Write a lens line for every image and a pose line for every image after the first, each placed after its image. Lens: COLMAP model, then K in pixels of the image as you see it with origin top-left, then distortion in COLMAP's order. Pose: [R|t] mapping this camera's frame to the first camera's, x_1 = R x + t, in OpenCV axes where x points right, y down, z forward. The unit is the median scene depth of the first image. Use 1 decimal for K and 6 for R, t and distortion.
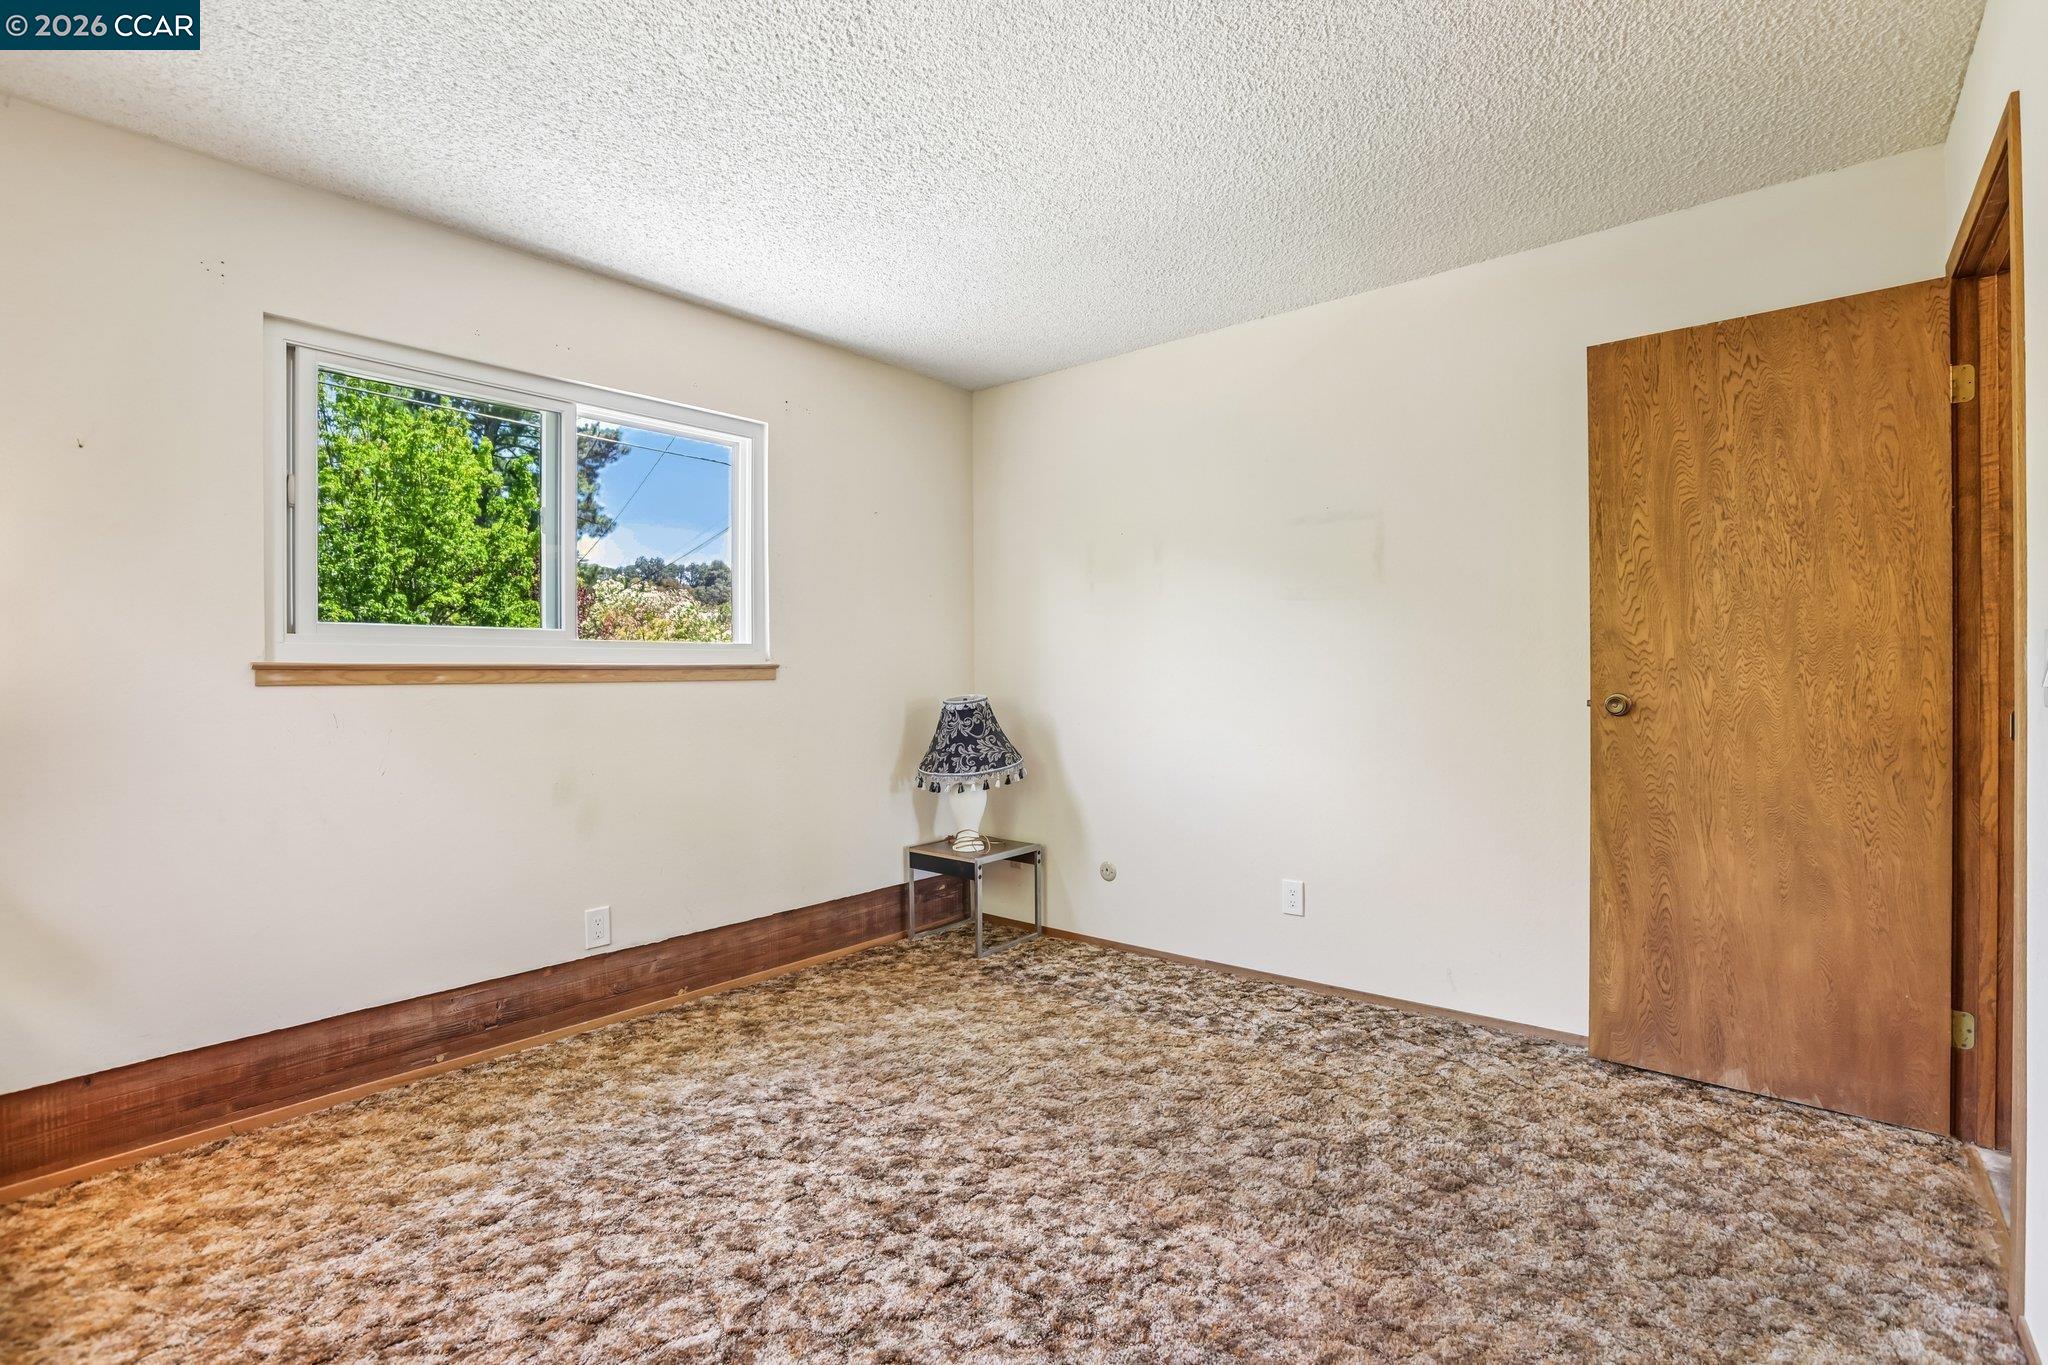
lens RADIAL K [[938.1, 0, 1017.5], [0, 938.1, 664.2], [0, 0, 1]] dist [-0.045145, 0.011604]
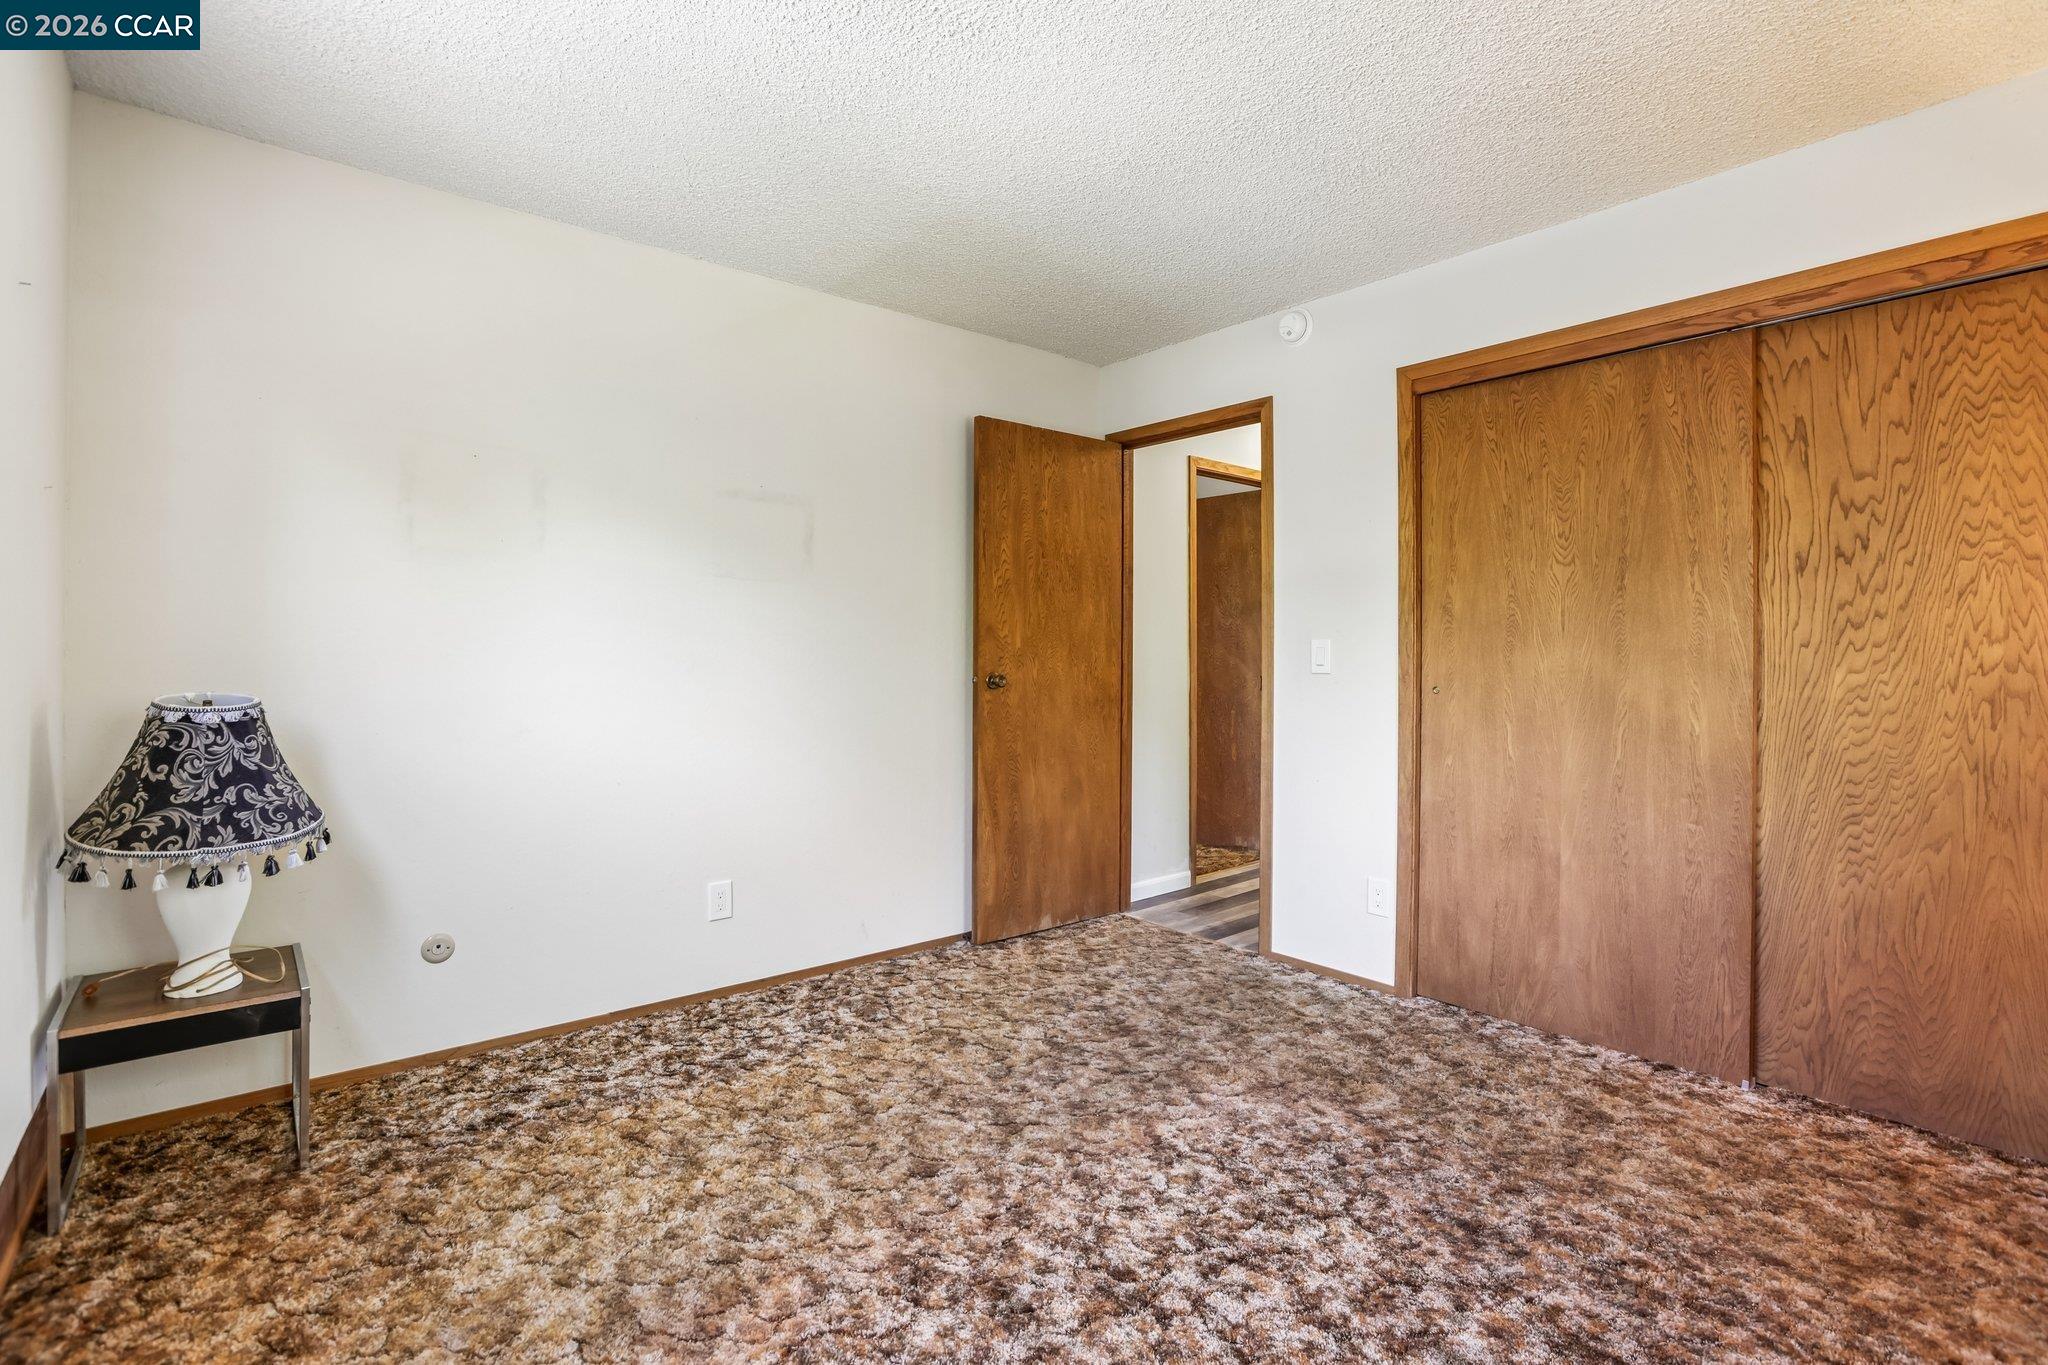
lens RADIAL K [[938.1, 0, 1053.3], [0, 938.1, 648.9], [0, 0, 1]] dist [-0.045145, 0.011604]
pose [[0.158245, 0.015748, 0.987274, -0.712165], [-0.014548, 0.999801, -0.013616, 0.013886], [-0.987293, -0.012208, 0.158443, 0.682699]]
